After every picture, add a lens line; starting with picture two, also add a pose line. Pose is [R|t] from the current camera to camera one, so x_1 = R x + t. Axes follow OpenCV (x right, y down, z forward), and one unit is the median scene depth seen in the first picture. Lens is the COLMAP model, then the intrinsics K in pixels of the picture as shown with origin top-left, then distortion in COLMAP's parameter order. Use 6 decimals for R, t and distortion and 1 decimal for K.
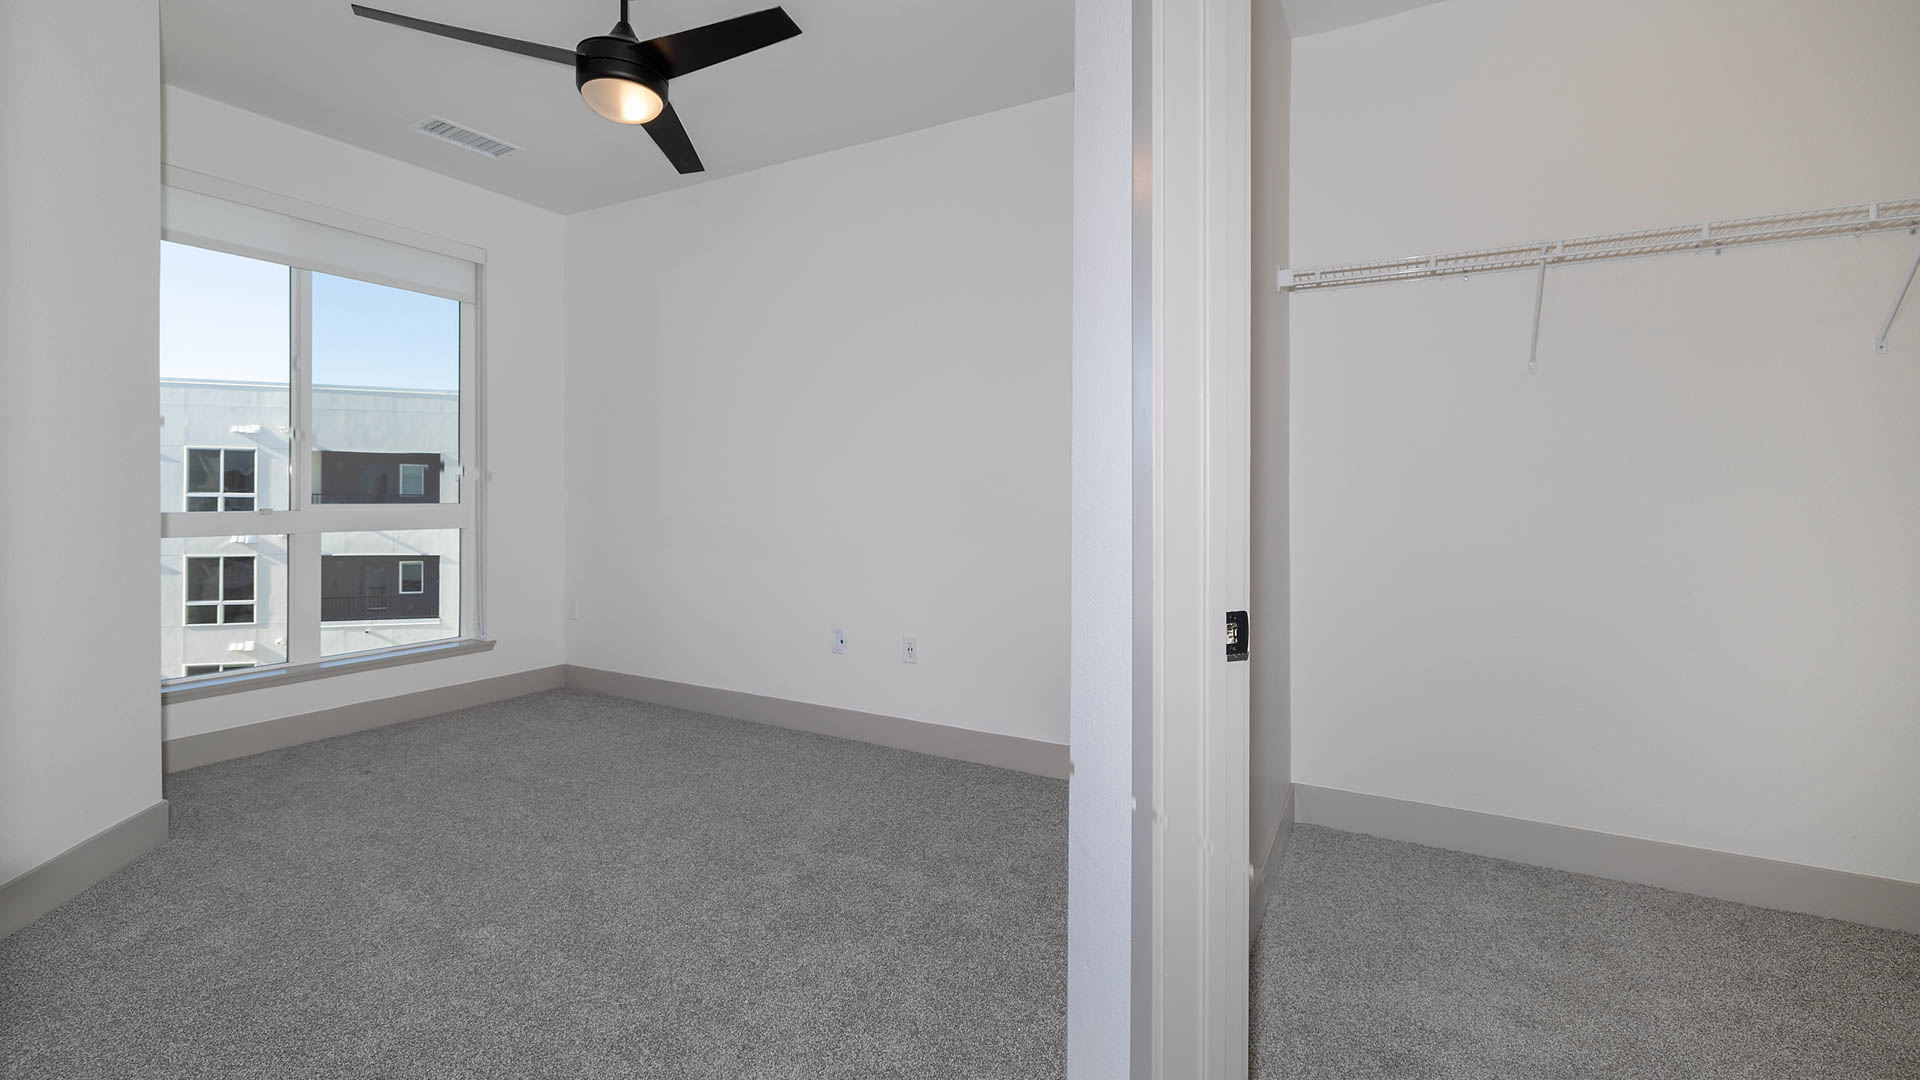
lens RADIAL K [[795.6, 0, 960.0], [0, 795.6, 540.0], [0, 0, 1]] dist [0.000181, 0.000076]
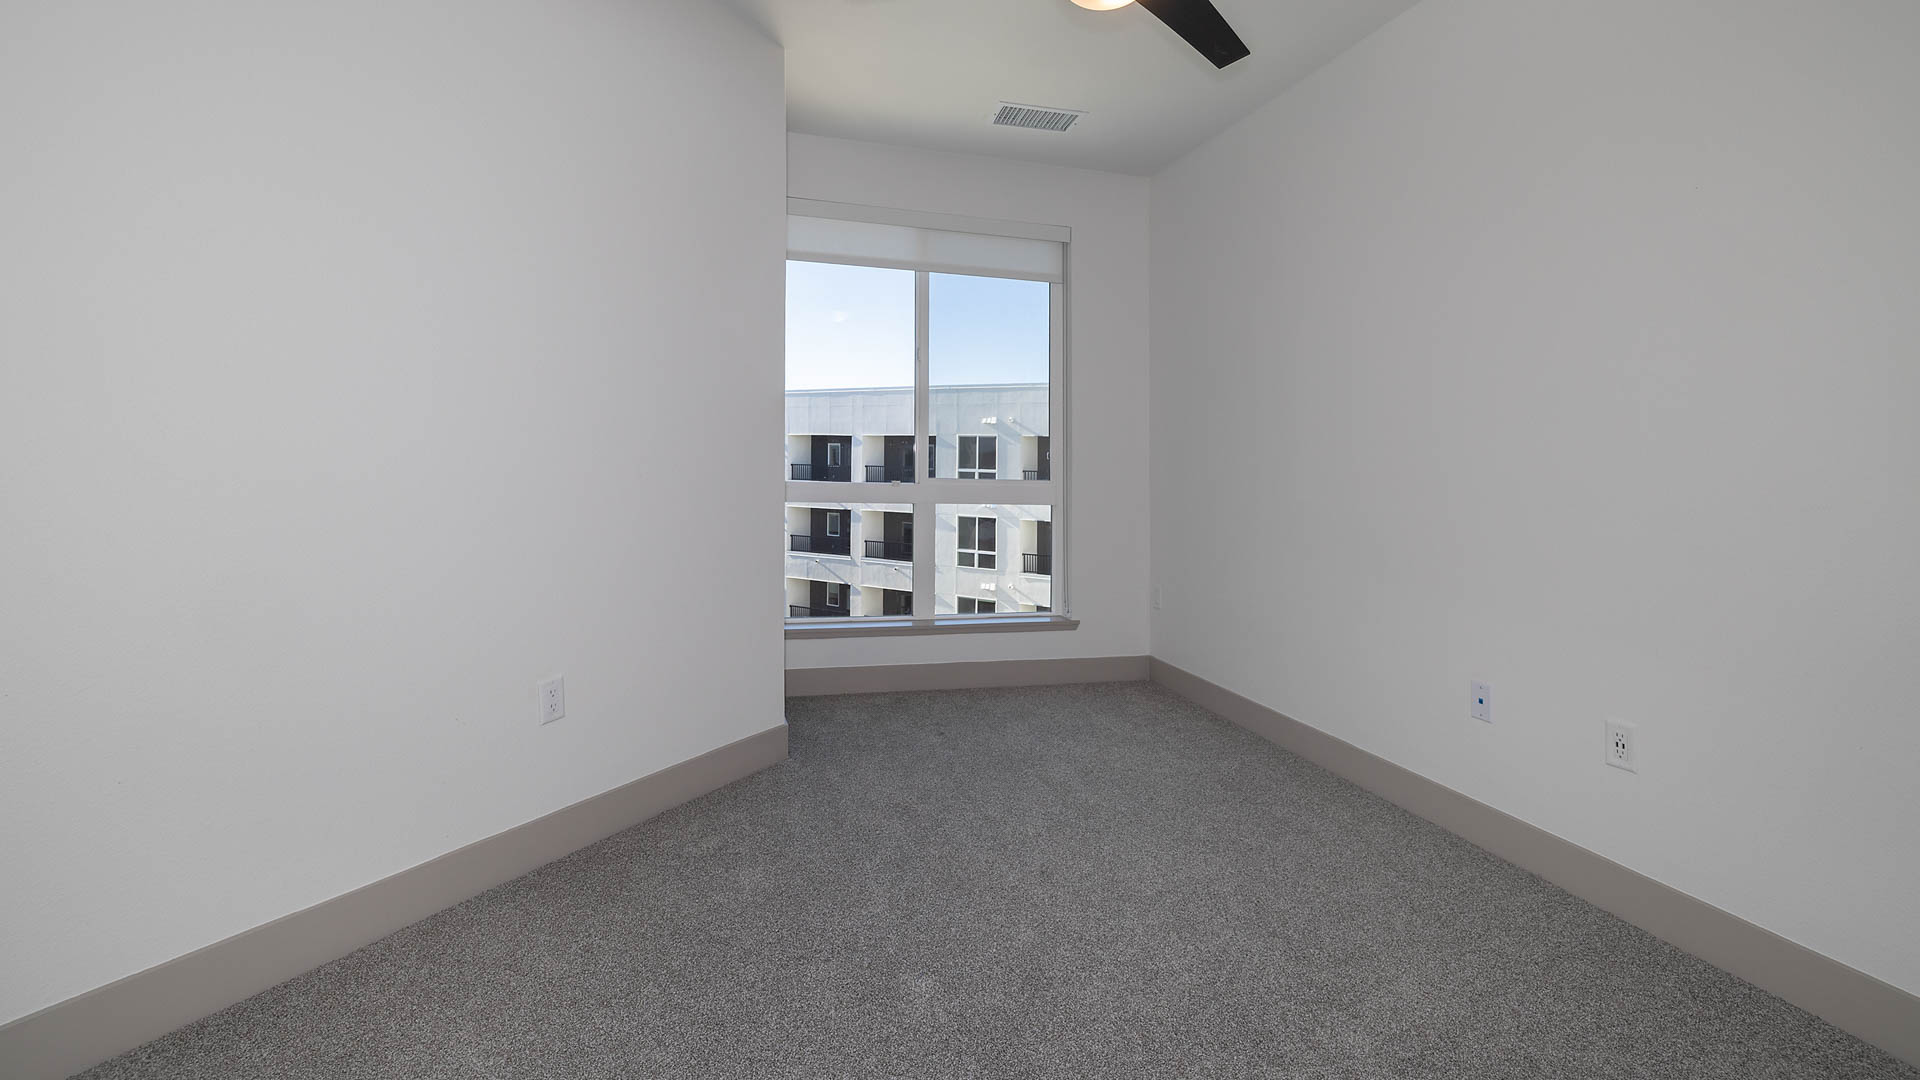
lens RADIAL K [[789.0, 0, 959.2], [0, 789.0, 441.9], [0, 0, 1]] dist [-0.000802, -0.000297]
pose [[0.689913, -0.013457, -0.723767, 0.025316], [-0.059143, 0.995437, -0.074885, -0.012589], [0.721472, 0.094470, 0.685969, 0.213374]]
